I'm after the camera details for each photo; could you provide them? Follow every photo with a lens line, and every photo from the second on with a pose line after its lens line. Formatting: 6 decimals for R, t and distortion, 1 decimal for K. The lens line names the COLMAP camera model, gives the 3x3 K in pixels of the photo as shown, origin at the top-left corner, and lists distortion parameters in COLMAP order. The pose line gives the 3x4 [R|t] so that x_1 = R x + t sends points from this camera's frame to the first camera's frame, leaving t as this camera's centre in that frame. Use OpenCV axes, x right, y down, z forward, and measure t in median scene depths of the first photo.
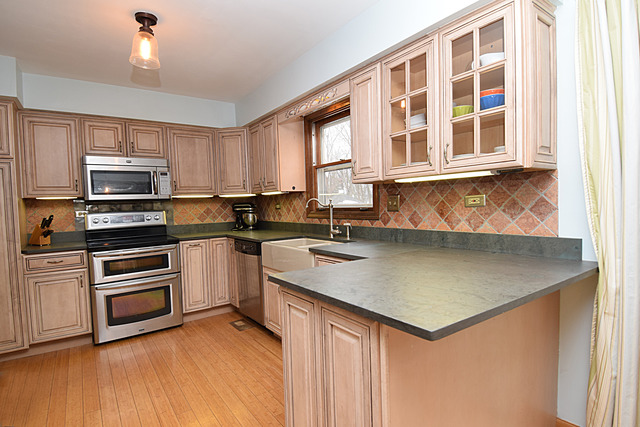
lens RADIAL K [[332.2, 0, 314.1], [0, 332.2, 220.3], [0, 0, 1]] dist [0.027806, -0.001928]
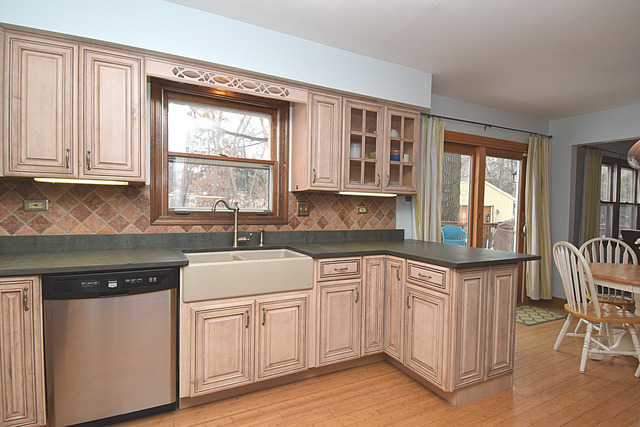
lens RADIAL K [[332.2, 0, 315.4], [0, 332.2, 216.7], [0, 0, 1]] dist [0.027806, -0.001928]
pose [[0.123695, 0.011071, 0.992259, -1.054259], [0.029925, 0.999441, -0.014882, -0.007989], [-0.991869, 0.031534, 0.123294, 0.964594]]
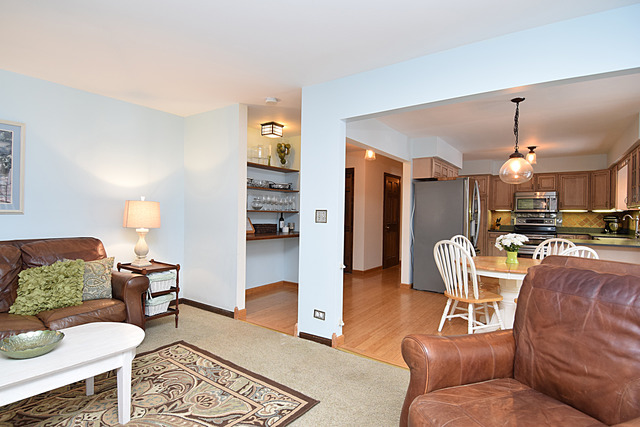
lens RADIAL K [[332.2, 0, 316.5], [0, 332.2, 216.4], [0, 0, 1]] dist [0.027806, -0.001928]
pose [[0.335458, 0.050098, -0.940722, 0.489125], [-0.066414, 0.997358, 0.029431, -0.003311], [0.939711, 0.052605, 0.337899, -0.494448]]
